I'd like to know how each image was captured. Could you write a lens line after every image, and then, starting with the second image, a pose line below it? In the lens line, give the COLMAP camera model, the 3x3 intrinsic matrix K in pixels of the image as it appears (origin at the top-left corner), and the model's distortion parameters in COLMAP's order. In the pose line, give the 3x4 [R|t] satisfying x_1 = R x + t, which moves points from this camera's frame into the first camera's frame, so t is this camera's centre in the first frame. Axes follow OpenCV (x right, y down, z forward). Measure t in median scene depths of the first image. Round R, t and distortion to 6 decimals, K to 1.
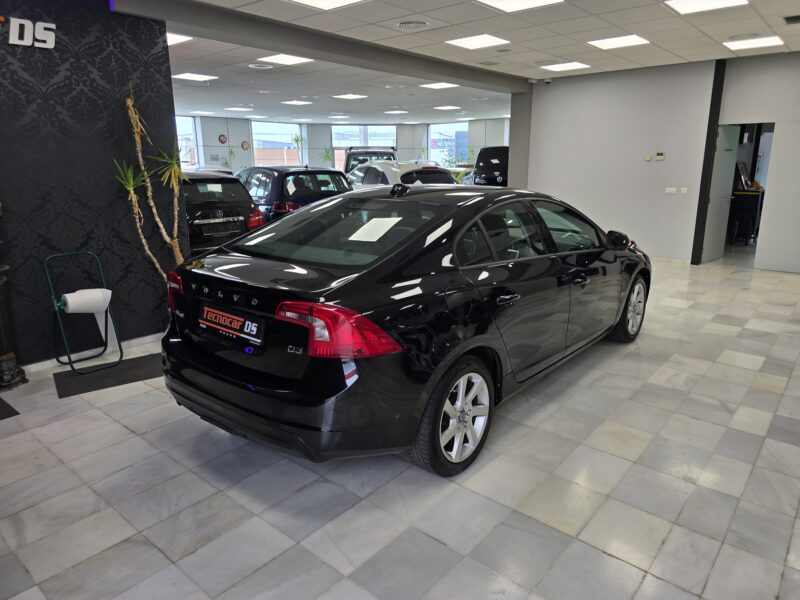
lens RADIAL K [[537.8, 0, 403.1], [0, 537.8, 295.2], [0, 0, 1]] dist [0.047414, -0.043019]
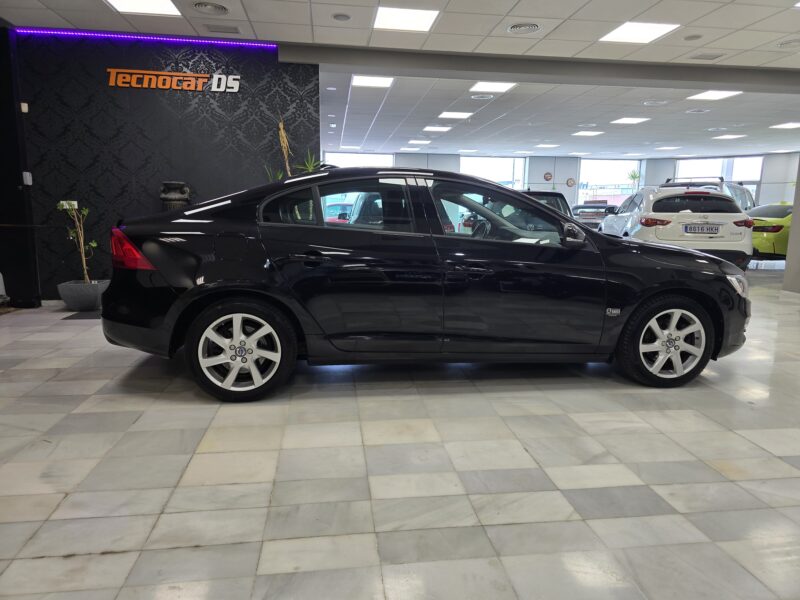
lens RADIAL K [[538.4, 0, 404.6], [0, 538.4, 297.8], [0, 0, 1]] dist [0.056141, -0.051454]
pose [[0.742812, 0.122118, -0.658269, 0.750826], [-0.177609, 0.983939, -0.017886, 0.050280], [0.645512, 0.130200, 0.752571, 0.241350]]
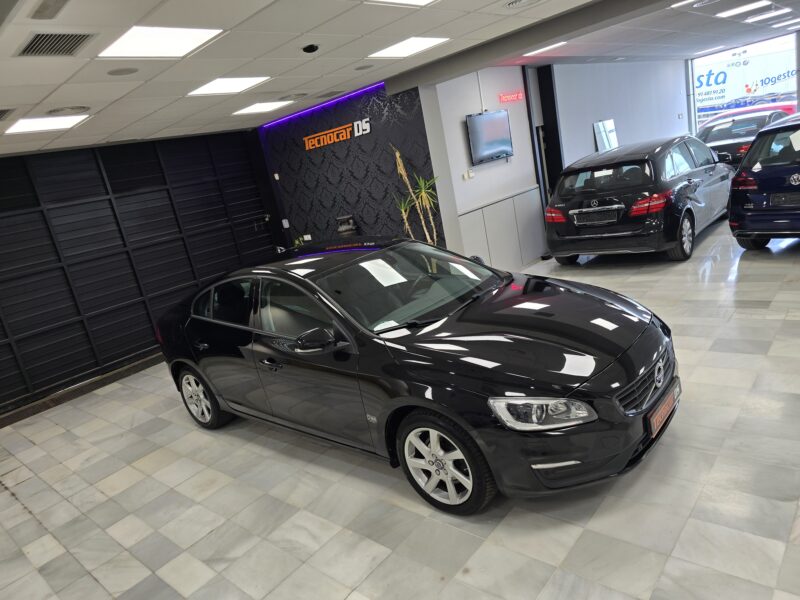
lens RADIAL K [[536.1, 0, 392.0], [0, 536.1, 305.4], [0, 0, 1]] dist [0.054572, -0.046091]
pose [[-0.032070, 0.258493, -0.965481, 1.154680], [-0.036257, 0.965041, 0.259580, -0.365535], [0.998828, 0.043330, -0.021577, 1.124871]]
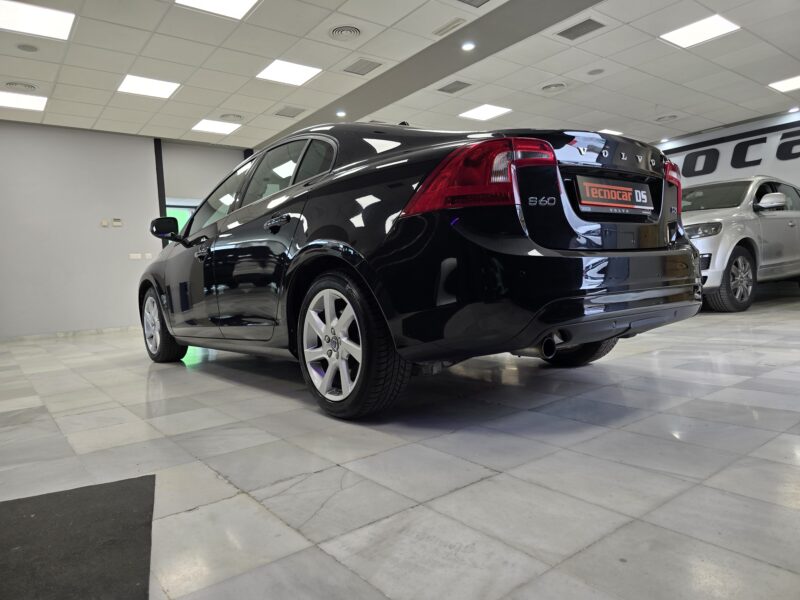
lens RADIAL K [[539.0, 0, 394.4], [0, 539.0, 302.2], [0, 0, 1]] dist [0.054914, -0.049558]
pose [[0.223842, -0.052084, 0.973233, -0.778360], [0.286589, 0.957942, -0.014649, 0.077022], [-0.931537, 0.282197, 0.229354, 0.758211]]
